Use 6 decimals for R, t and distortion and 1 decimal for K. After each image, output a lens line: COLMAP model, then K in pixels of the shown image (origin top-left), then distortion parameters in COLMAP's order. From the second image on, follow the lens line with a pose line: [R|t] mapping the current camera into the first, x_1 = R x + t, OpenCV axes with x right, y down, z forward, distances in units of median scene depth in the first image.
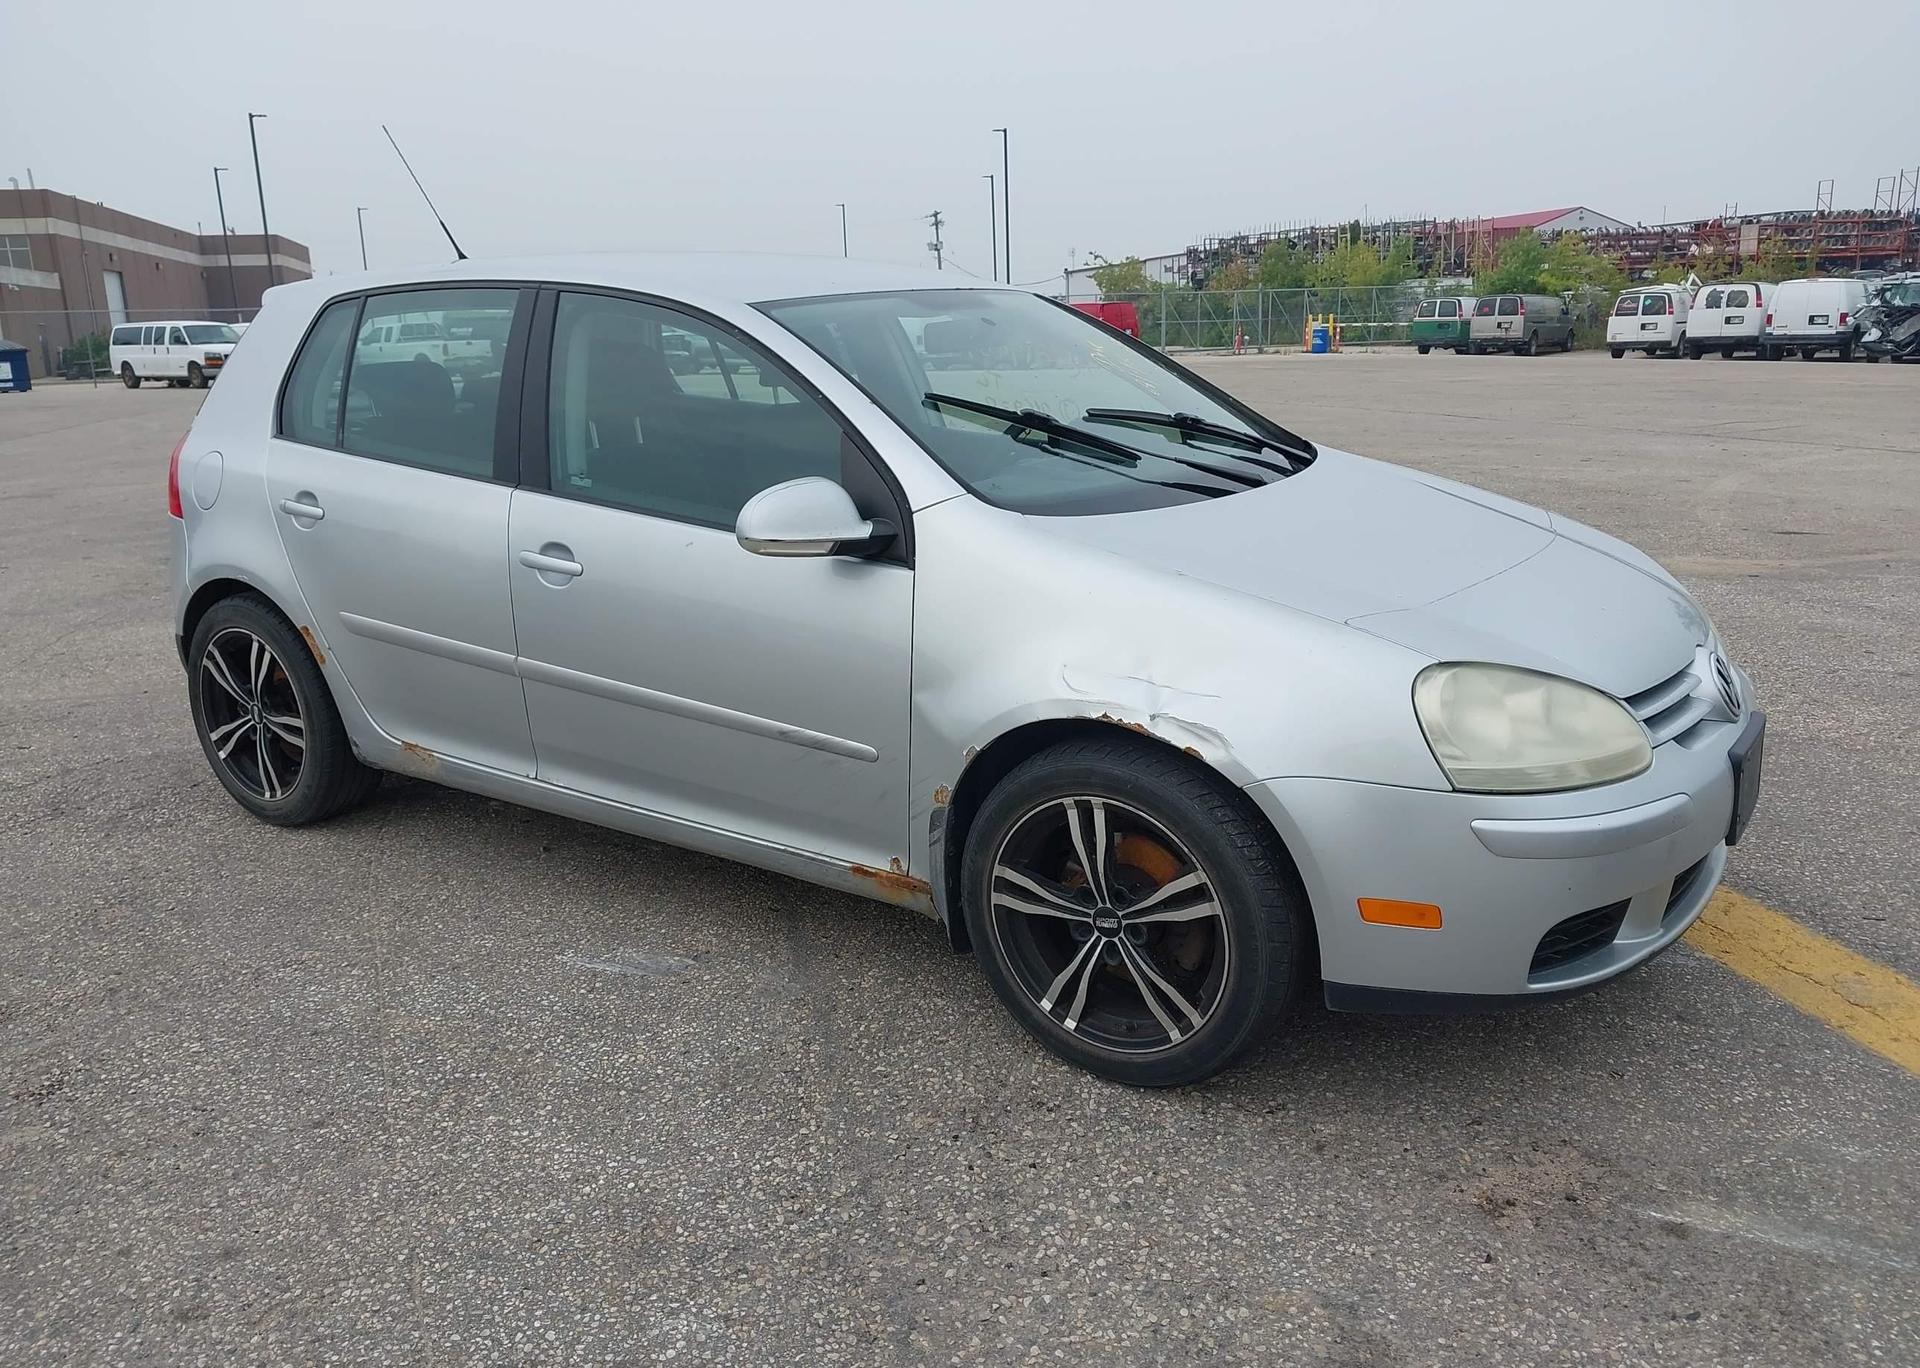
lens RADIAL K [[1525.5, 0, 949.4], [0, 1525.5, 680.4], [0, 0, 1]] dist [0.012609, -0.038098]
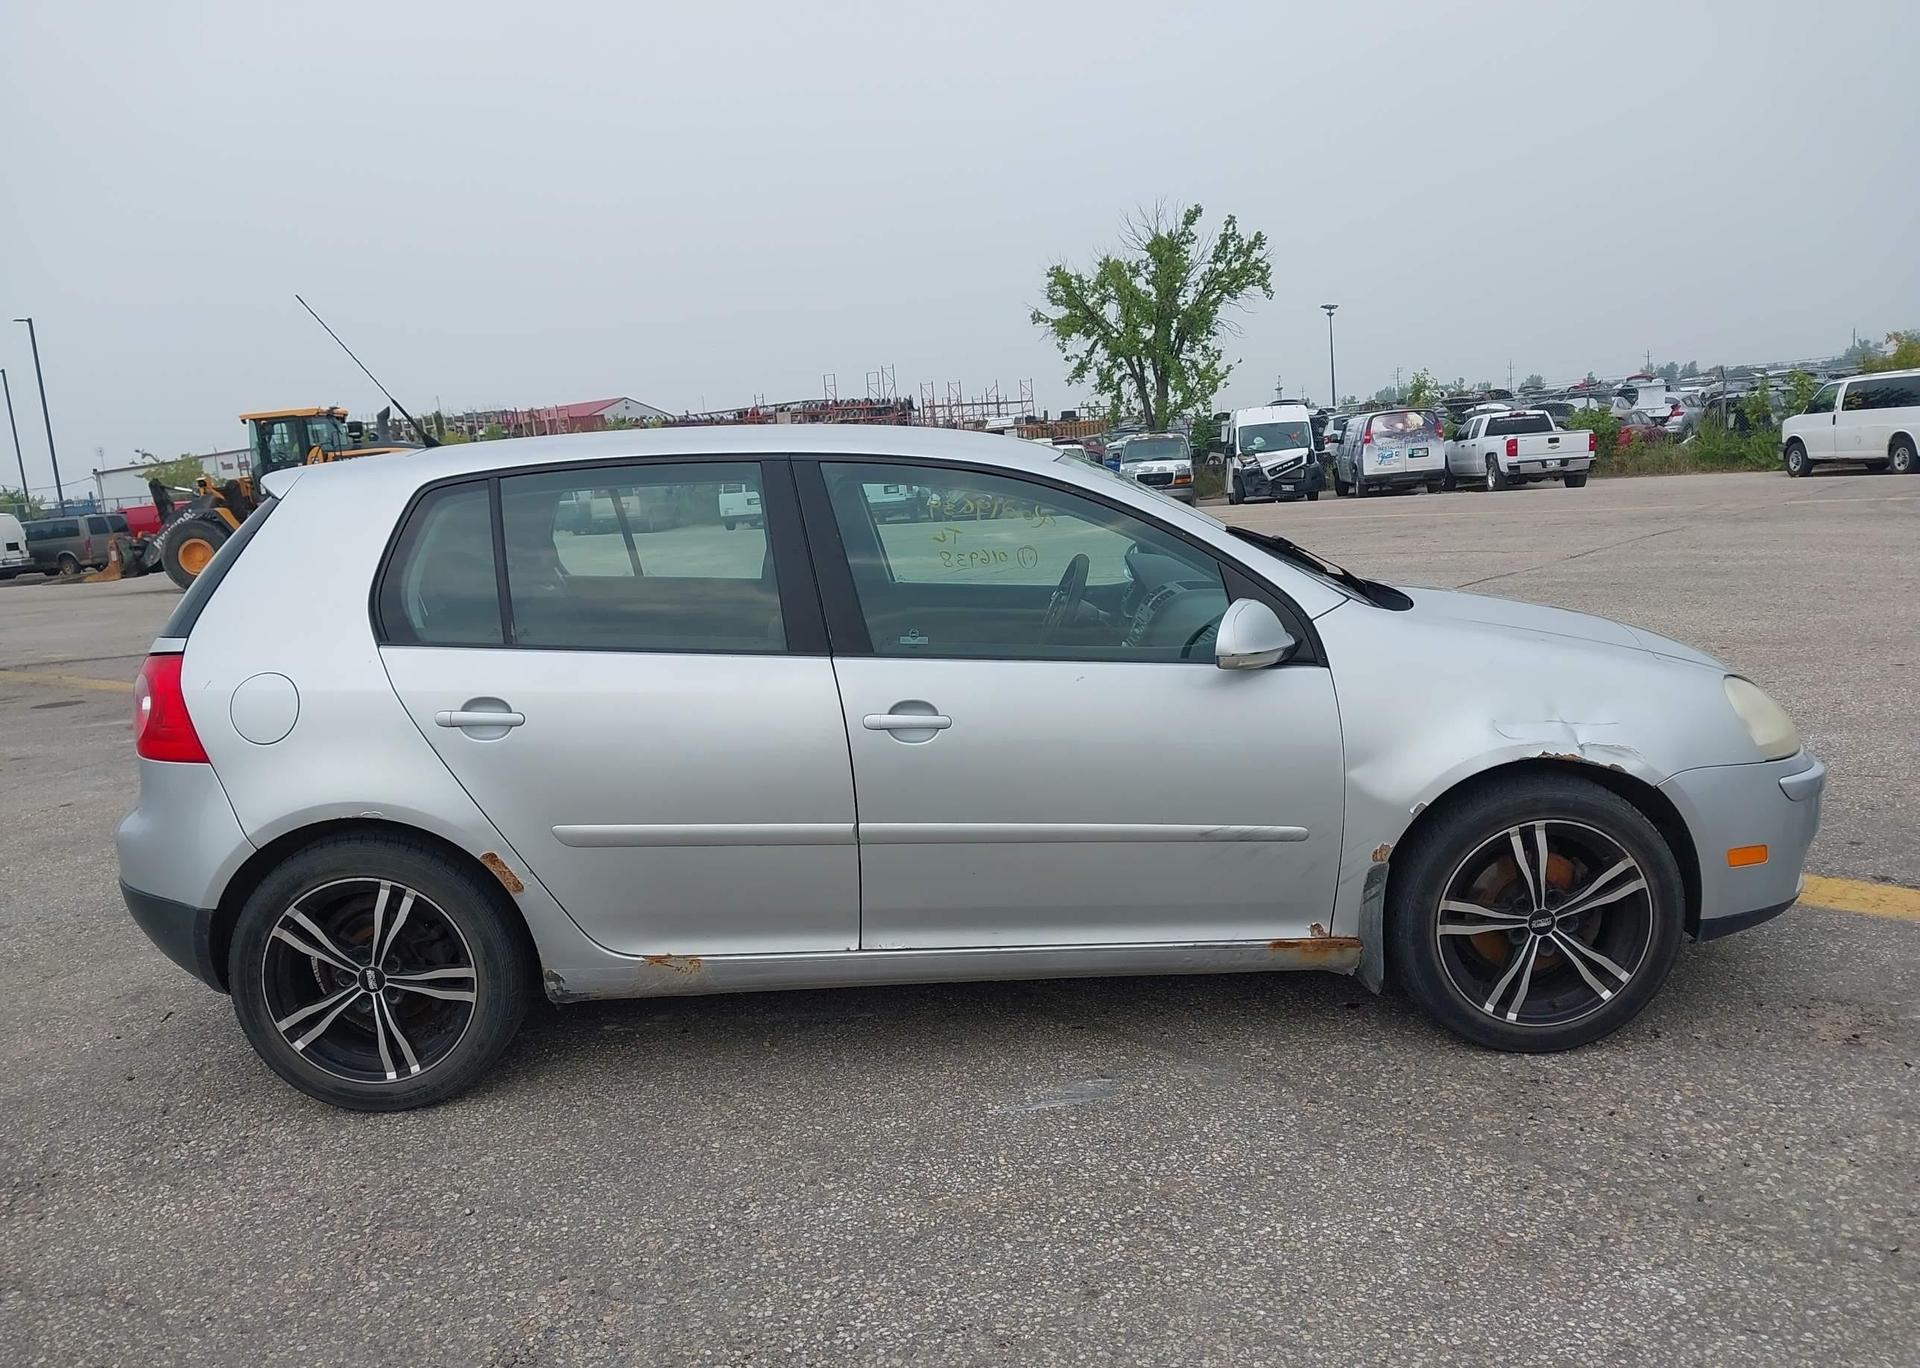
lens RADIAL K [[1505.8, 0, 947.7], [0, 1505.8, 705.8], [0, 0, 1]] dist [0.044686, -0.095494]
pose [[0.825856, -0.123150, 0.550270, -0.644804], [0.178807, 0.982691, -0.048431, -0.028757], [-0.534781, 0.138389, 0.833581, 0.135848]]
